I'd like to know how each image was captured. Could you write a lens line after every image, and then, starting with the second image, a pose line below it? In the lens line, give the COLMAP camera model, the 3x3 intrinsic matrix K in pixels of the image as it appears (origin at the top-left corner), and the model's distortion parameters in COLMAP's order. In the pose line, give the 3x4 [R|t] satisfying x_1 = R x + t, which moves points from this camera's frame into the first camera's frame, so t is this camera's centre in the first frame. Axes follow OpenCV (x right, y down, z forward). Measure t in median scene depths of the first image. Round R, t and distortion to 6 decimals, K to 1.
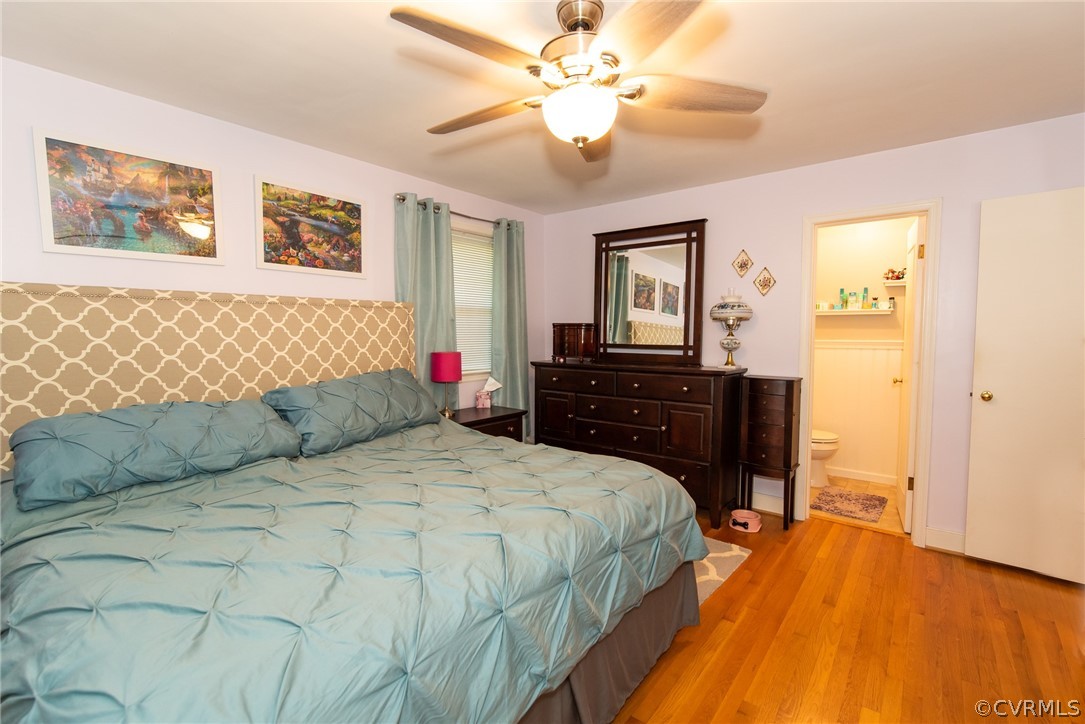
lens RADIAL K [[460.1, 0, 542.5], [0, 460.1, 362.0], [0, 0, 1]] dist [-0.001887, -0.000153]
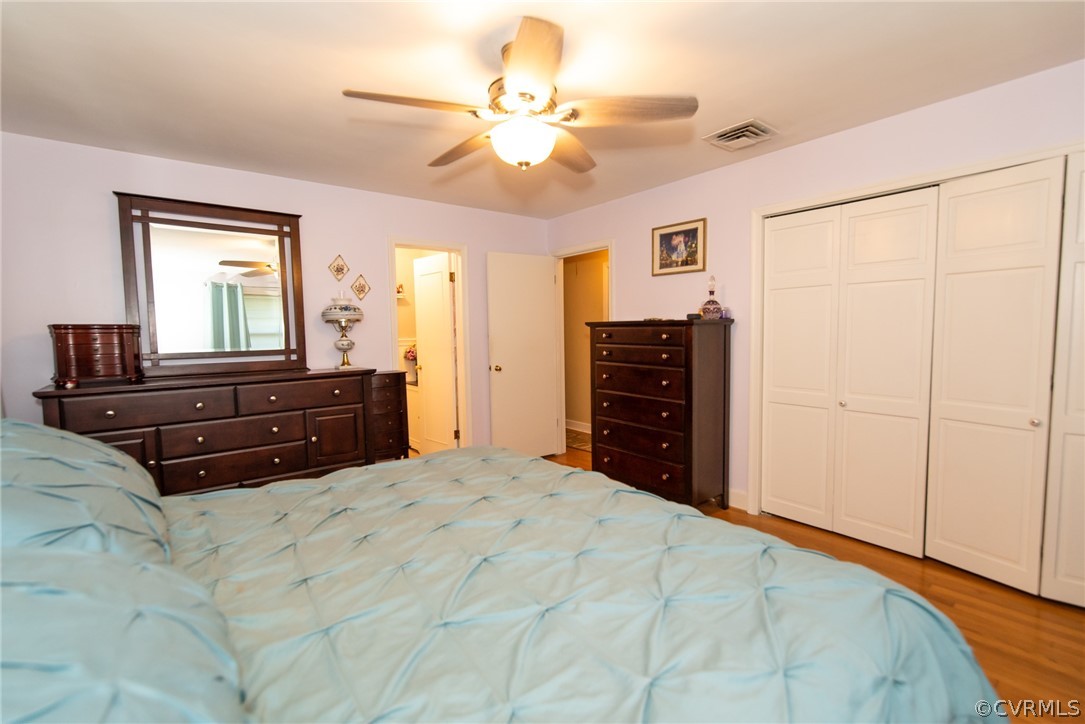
lens RADIAL K [[483.4, 0, 521.1], [0, 483.4, 364.4], [0, 0, 1]] dist [0.000063, 0.000160]
pose [[0.262253, -0.072140, 0.962299, -0.592276], [0.085313, 0.995030, 0.051344, -0.019107], [-0.961221, 0.068631, 0.267104, 0.363168]]
